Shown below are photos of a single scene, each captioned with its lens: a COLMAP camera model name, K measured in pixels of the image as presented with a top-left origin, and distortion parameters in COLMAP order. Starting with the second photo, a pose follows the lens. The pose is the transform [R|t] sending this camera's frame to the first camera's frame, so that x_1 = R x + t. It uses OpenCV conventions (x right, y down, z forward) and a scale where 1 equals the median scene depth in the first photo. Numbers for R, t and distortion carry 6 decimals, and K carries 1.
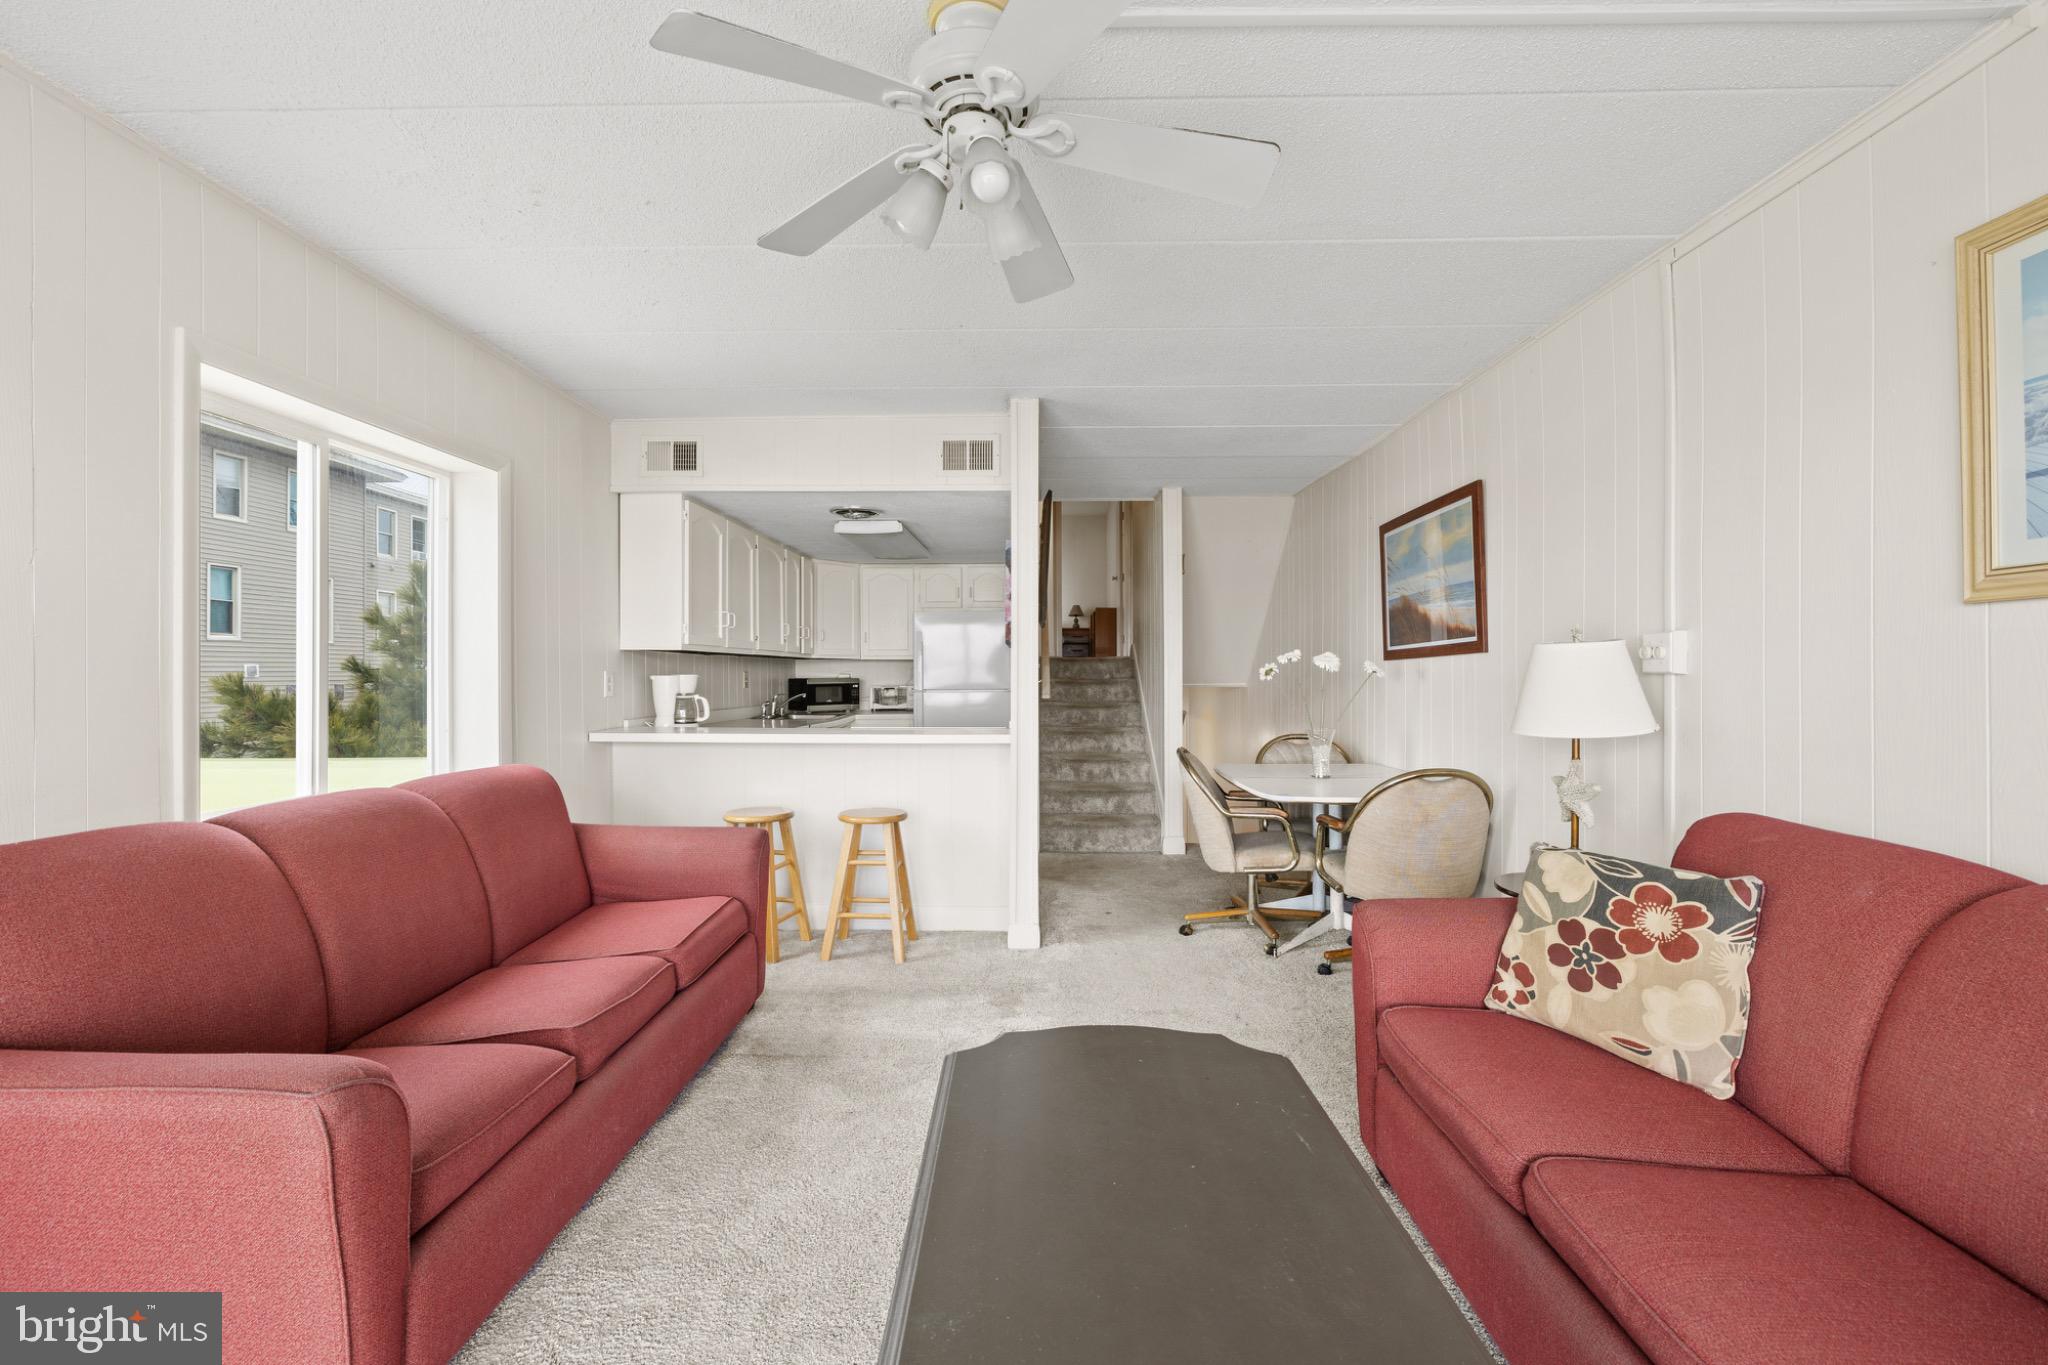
lens RADIAL K [[863.7, 0, 1017.0], [0, 863.7, 667.0], [0, 0, 1]] dist [-0.003431, 0.000267]
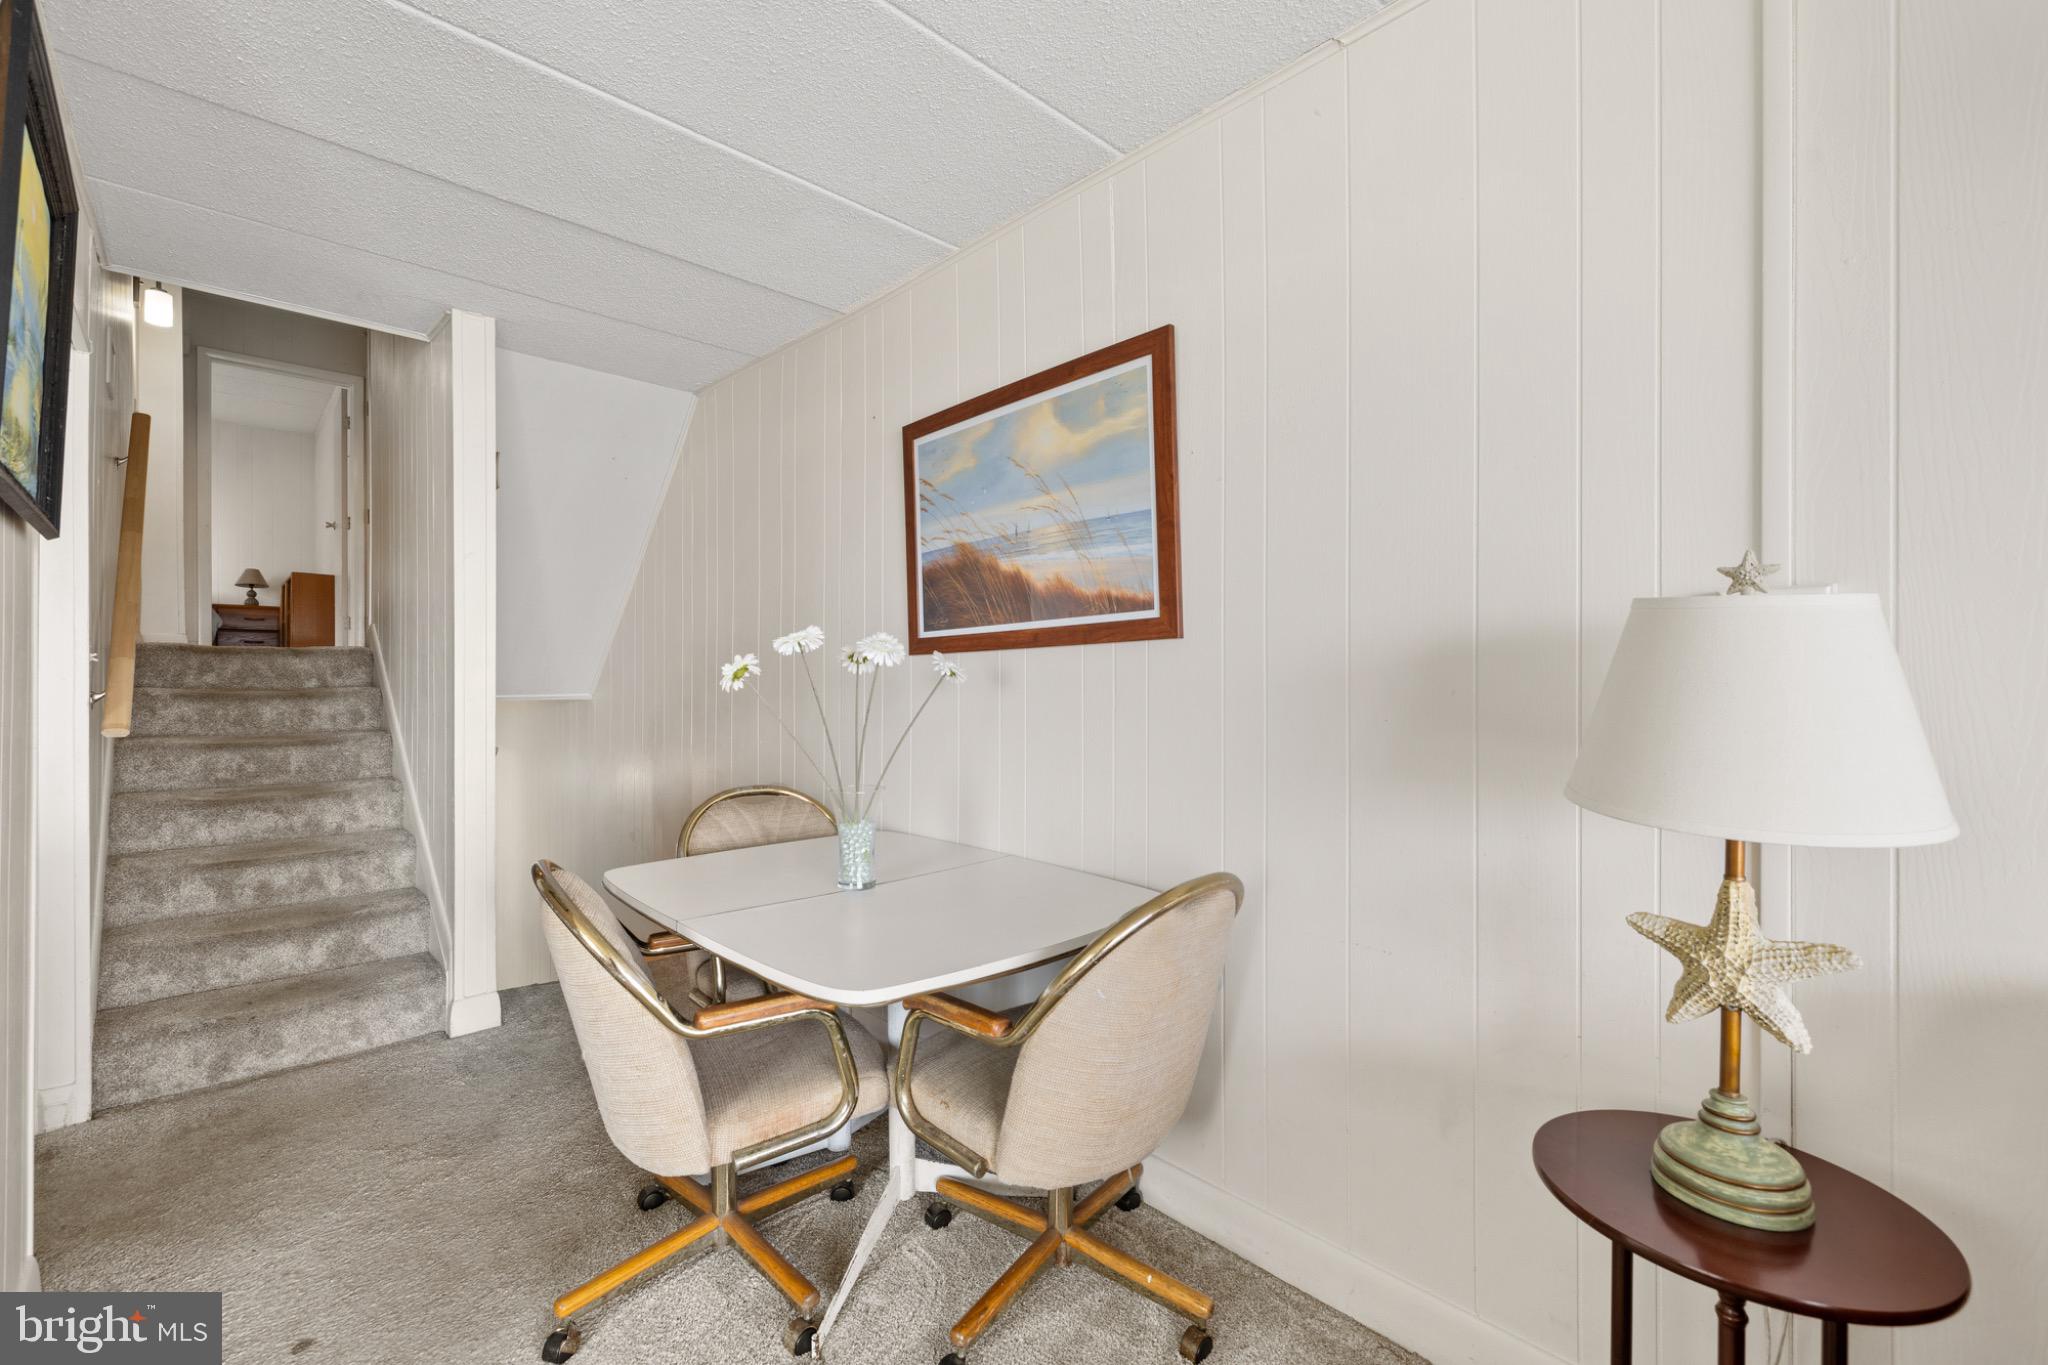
lens RADIAL K [[863.7, 0, 1034.4], [0, 863.7, 678.8], [0, 0, 1]] dist [-0.003431, 0.000267]
pose [[0.699723, -0.000776, 0.714414, 0.069363], [-0.004681, 0.999973, 0.005671, 0.005422], [-0.714399, -0.007312, 0.699701, 0.584988]]
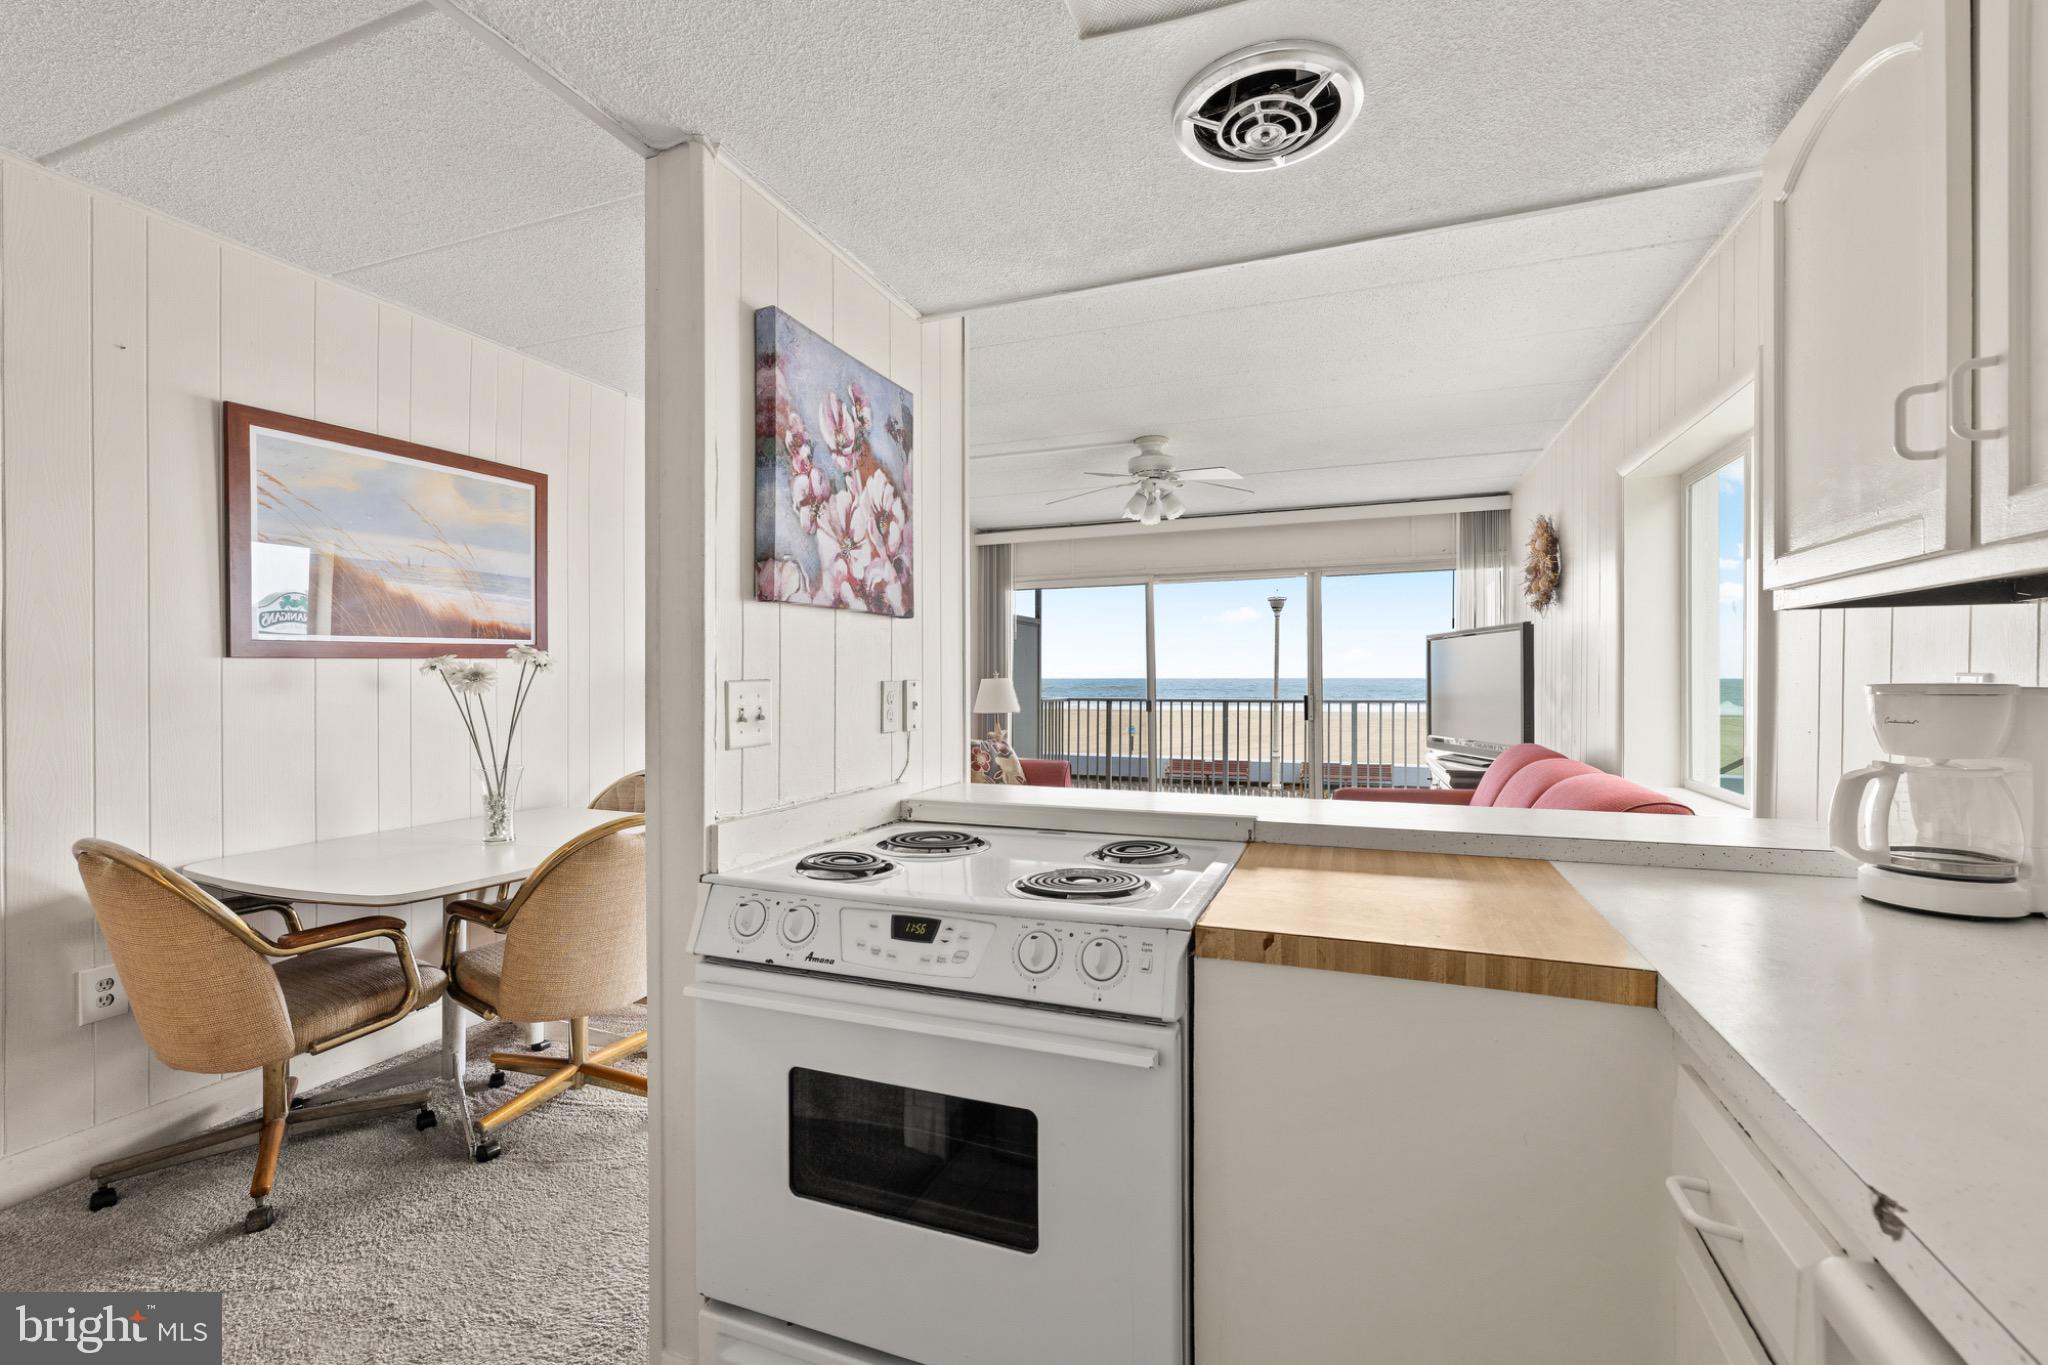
lens RADIAL K [[863.7, 0, 1024.2], [0, 863.7, 681.5], [0, 0, 1]] dist [-0.003431, 0.000267]
pose [[-0.941273, 0.002073, 0.337640, -0.236410], [0.000926, 0.999993, -0.003557, 0.010764], [-0.337645, -0.003036, -0.941268, 1.482984]]
